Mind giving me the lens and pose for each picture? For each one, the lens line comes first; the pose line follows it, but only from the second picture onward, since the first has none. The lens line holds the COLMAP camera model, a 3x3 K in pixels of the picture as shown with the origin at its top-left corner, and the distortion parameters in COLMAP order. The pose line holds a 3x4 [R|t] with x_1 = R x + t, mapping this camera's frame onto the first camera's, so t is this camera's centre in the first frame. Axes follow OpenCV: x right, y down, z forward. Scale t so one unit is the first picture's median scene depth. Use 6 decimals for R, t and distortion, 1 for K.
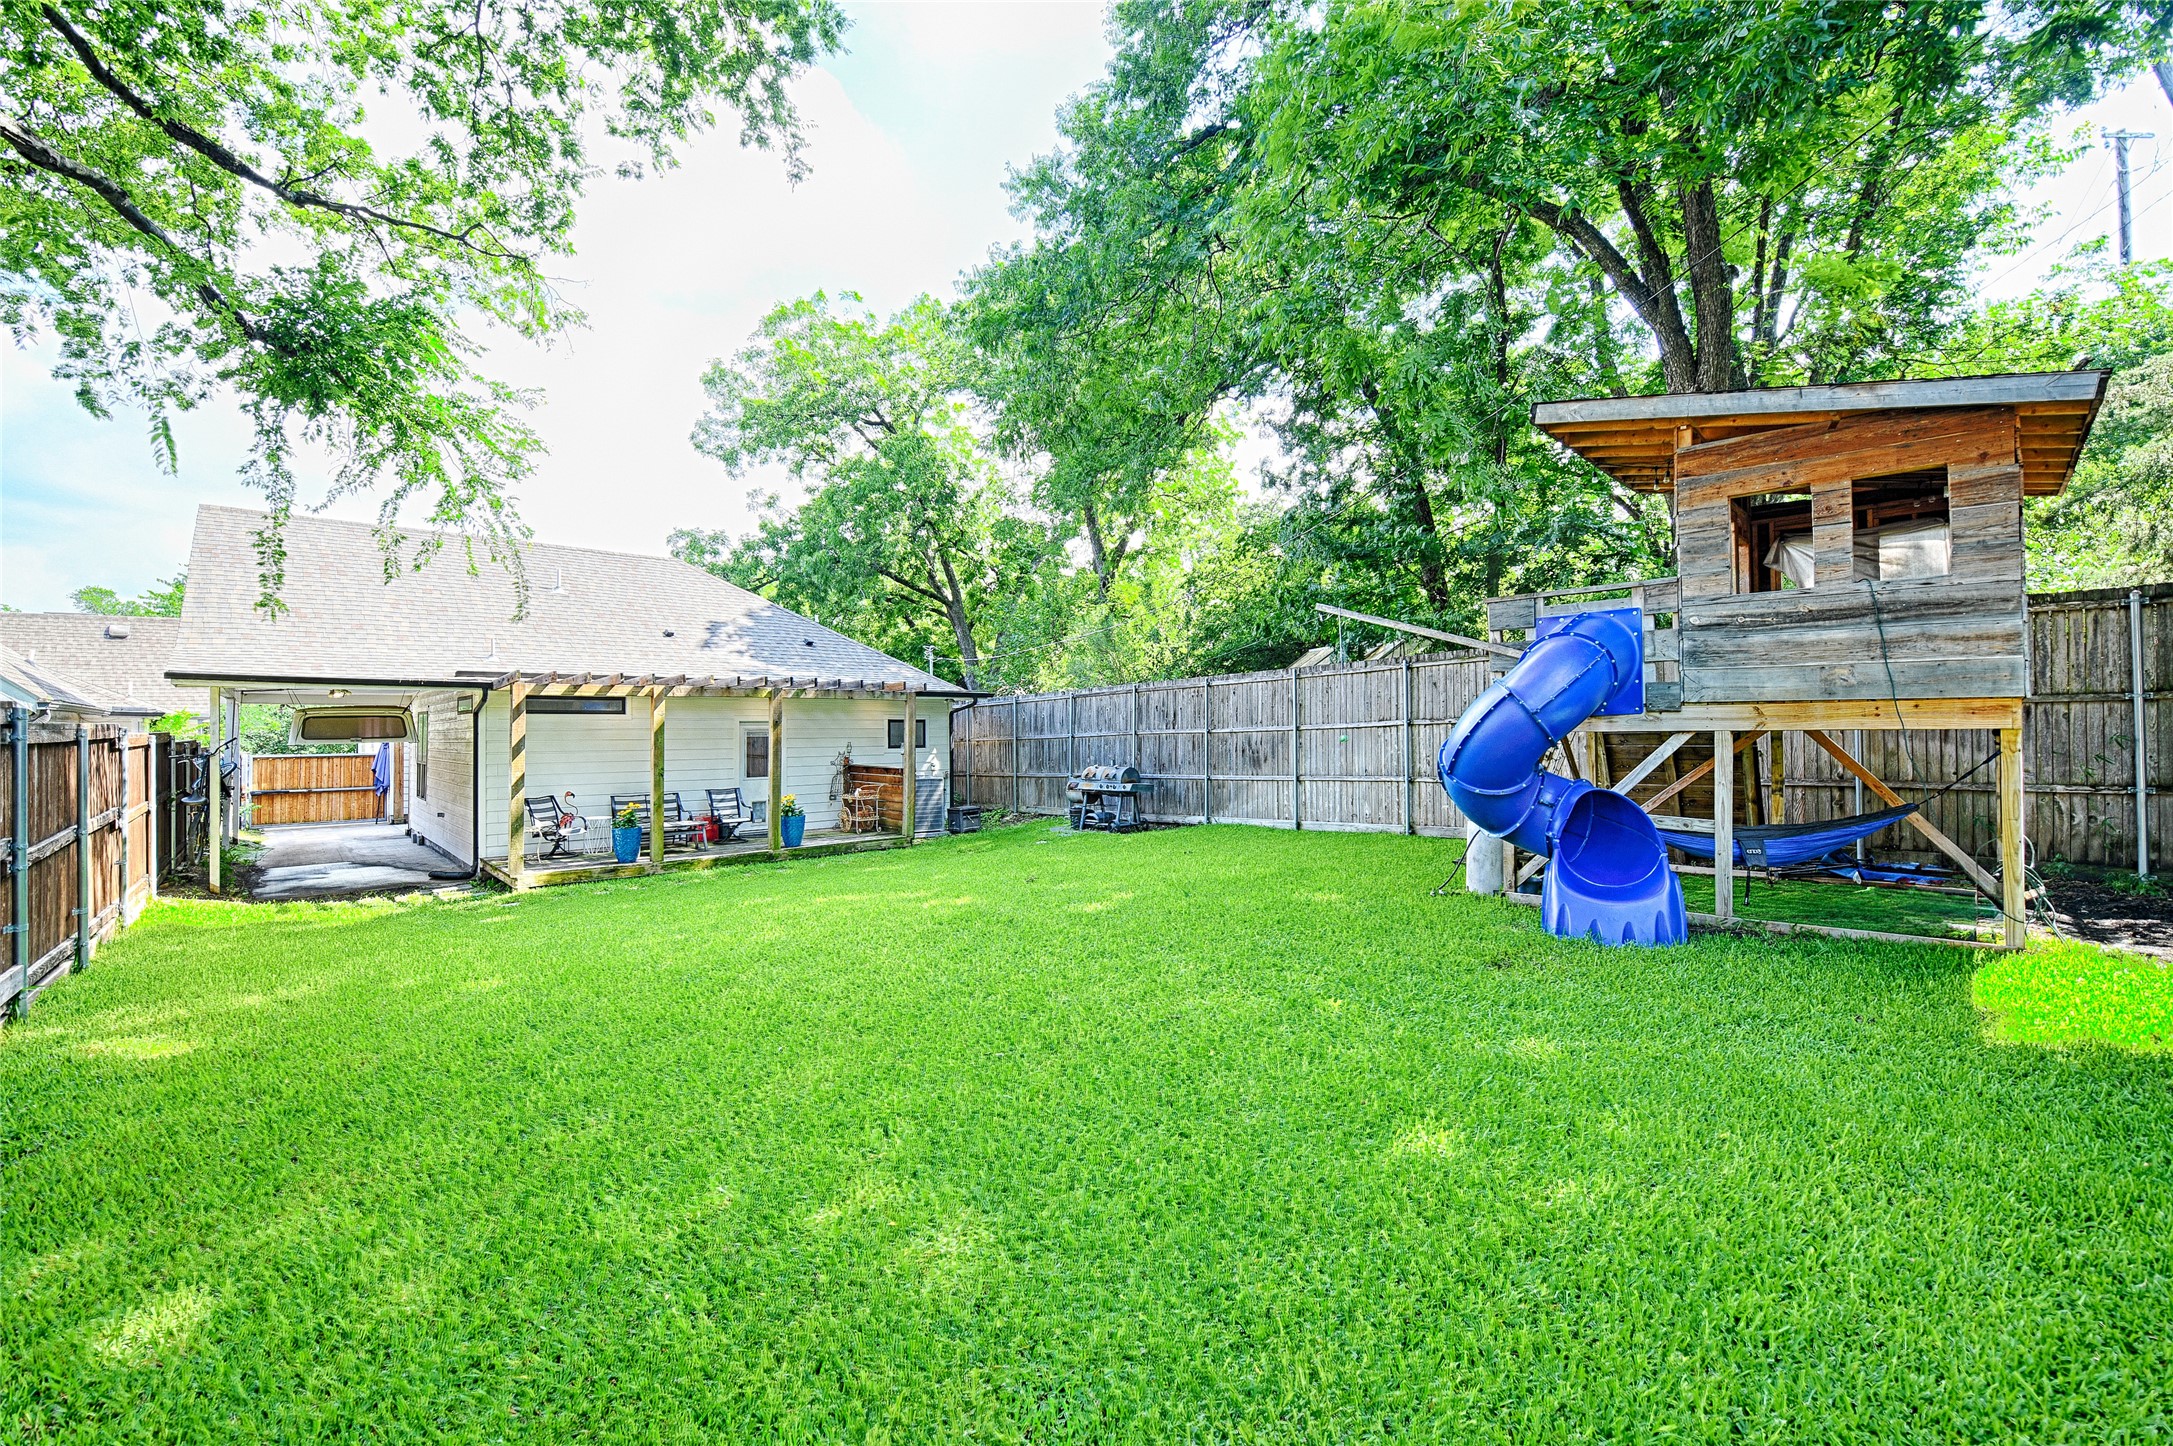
lens RADIAL K [[869.0, 0, 1086.5], [0, 869.0, 723.0], [0, 0, 1]] dist [-0.000812, -0.000424]
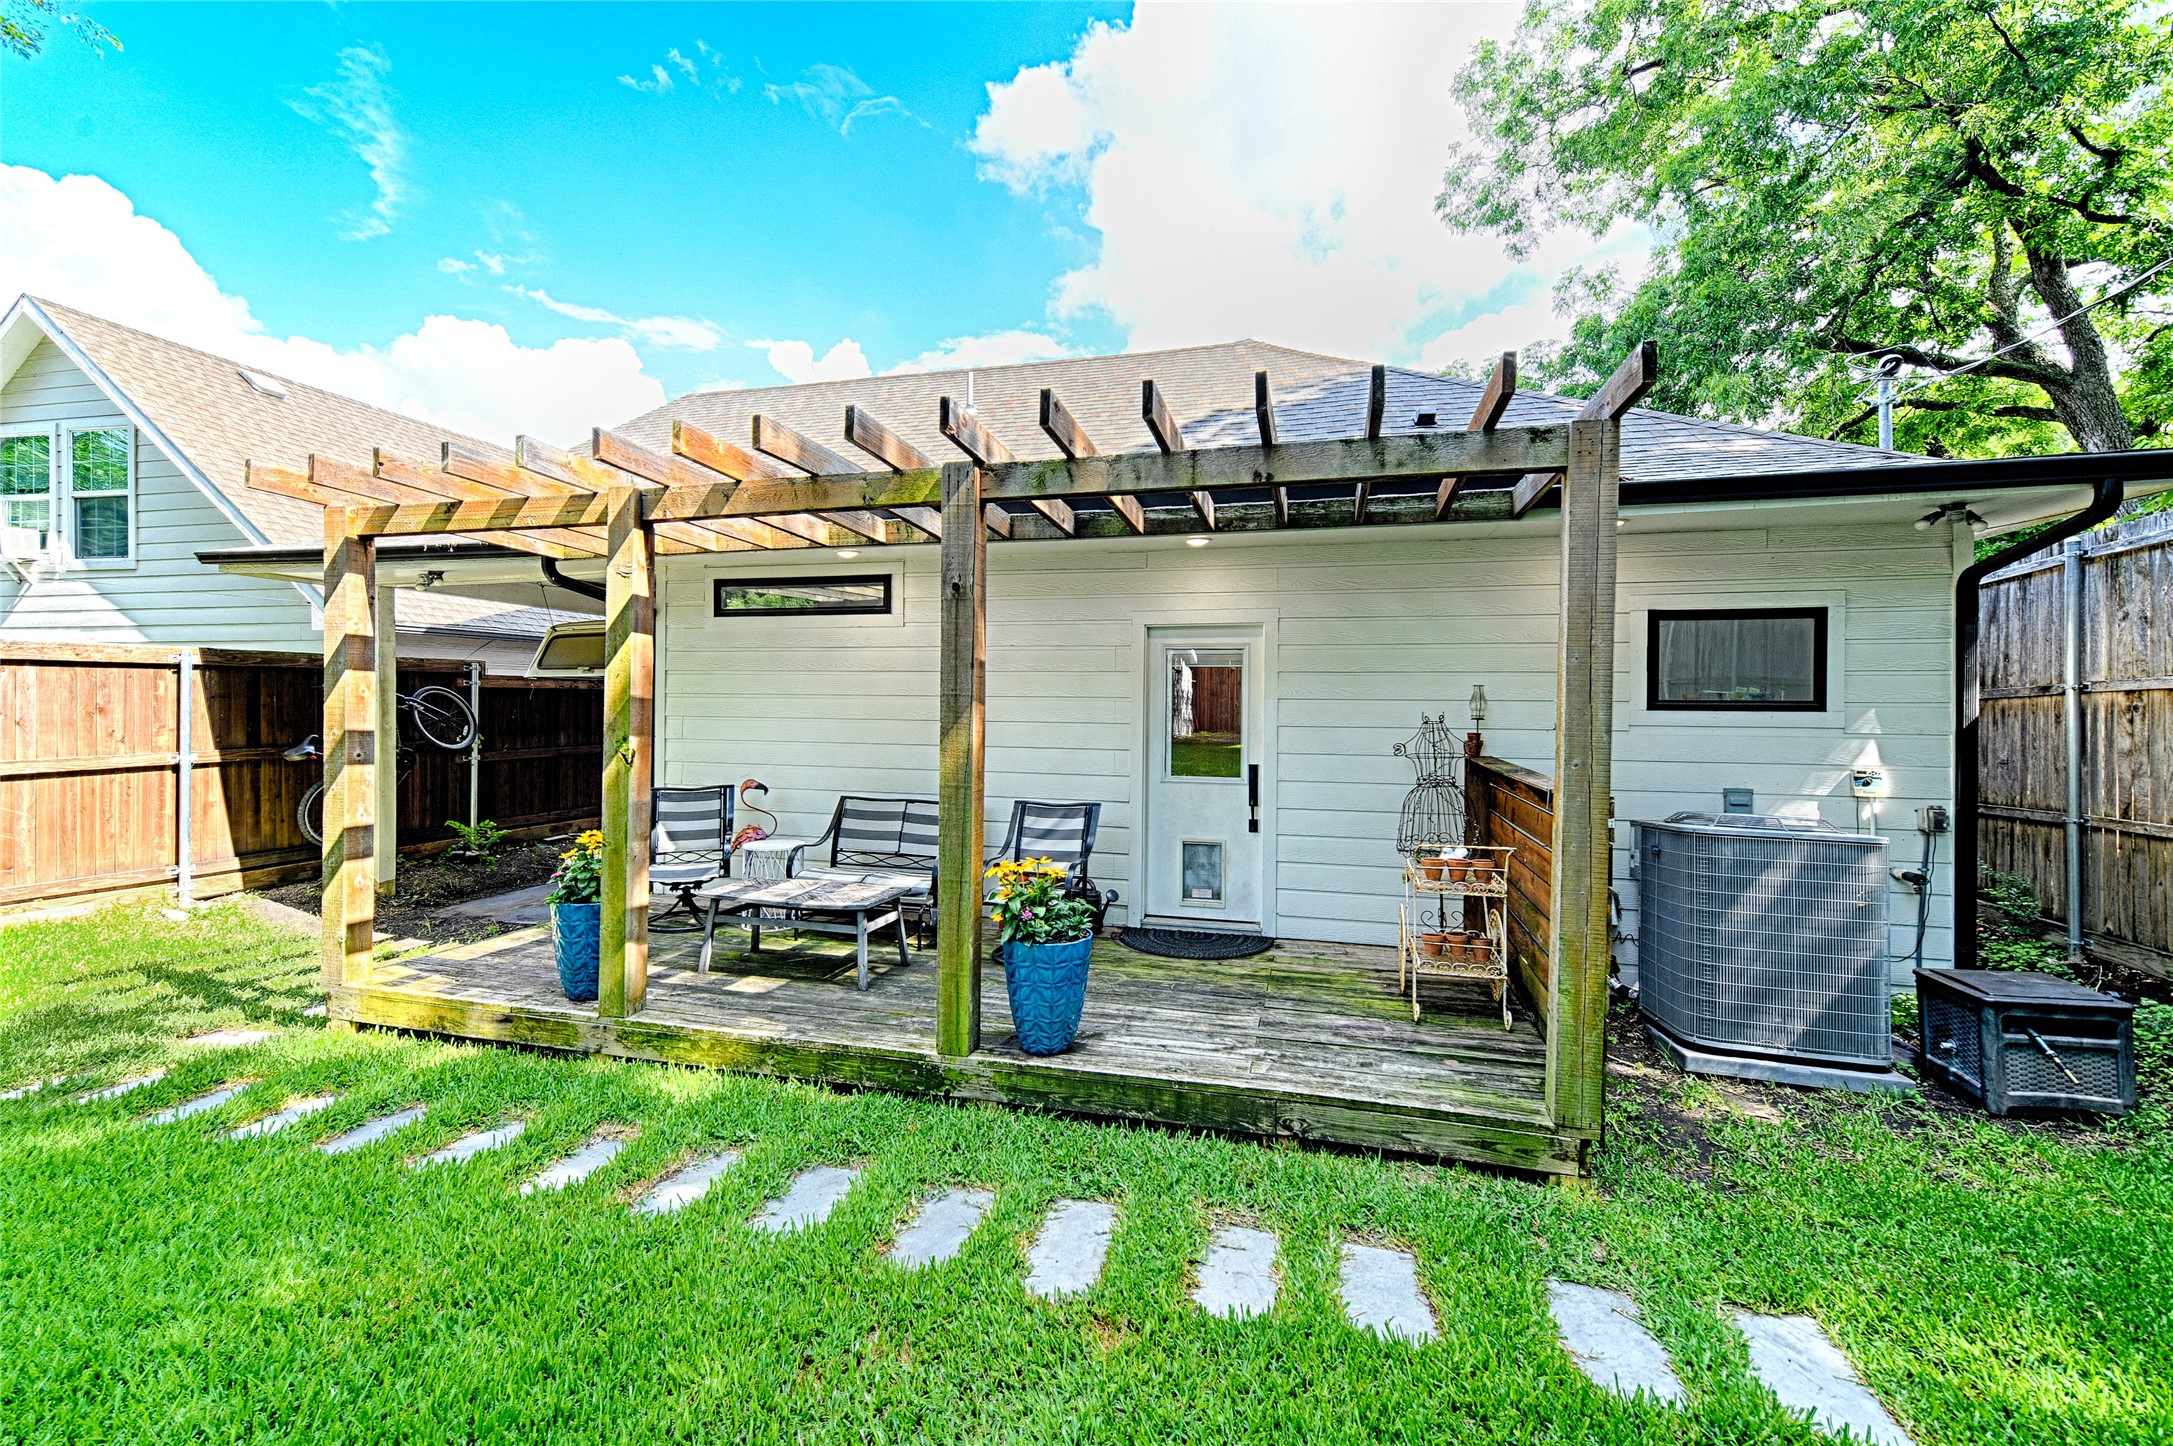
lens RADIAL K [[884.3, 0, 1089.4], [0, 884.3, 744.8], [0, 0, 1]] dist [0.004692, 0.000069]
pose [[0.539852, 0.041782, -0.840722, -0.076567], [-0.007723, 0.998971, 0.044688, 0.027041], [0.841724, -0.017632, 0.539620, 0.651317]]
